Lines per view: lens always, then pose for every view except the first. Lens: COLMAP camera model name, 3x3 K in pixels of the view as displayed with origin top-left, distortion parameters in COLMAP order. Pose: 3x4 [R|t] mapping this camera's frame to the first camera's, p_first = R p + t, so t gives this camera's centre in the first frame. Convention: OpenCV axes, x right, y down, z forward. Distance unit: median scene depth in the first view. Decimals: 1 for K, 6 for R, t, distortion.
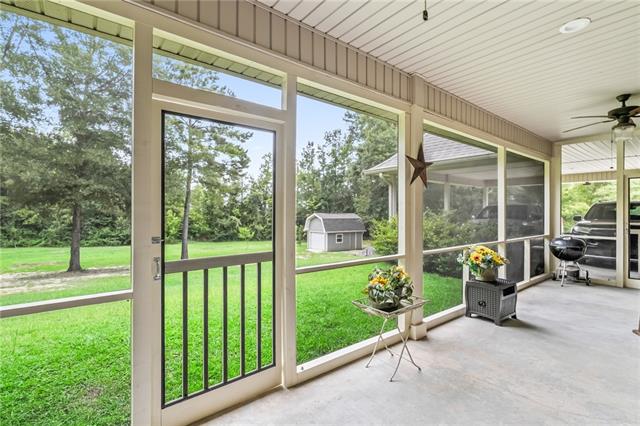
lens RADIAL K [[303.0, 0, 322.3], [0, 303.0, 213.3], [0, 0, 1]] dist [0.001045, 0.000307]
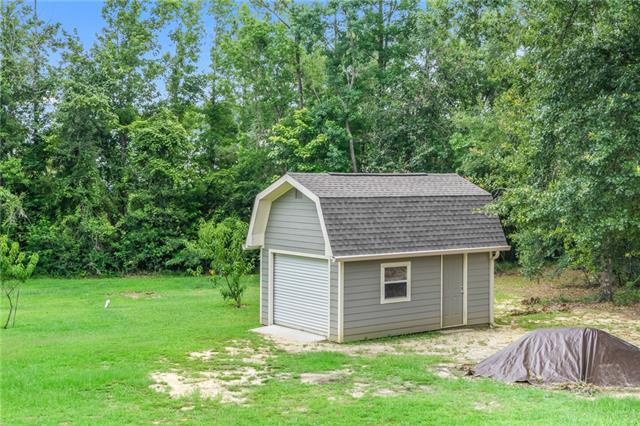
lens RADIAL K [[930.0, 0, 319.1], [0, 930.0, 212.1], [0, 0, 1]] dist [-0.011343, 0.000000]
pose [[0.999652, -0.002770, -0.026246, 0.010929], [0.003903, 0.999059, 0.043188, -0.001274], [0.026102, -0.043275, 0.998722, 0.187711]]
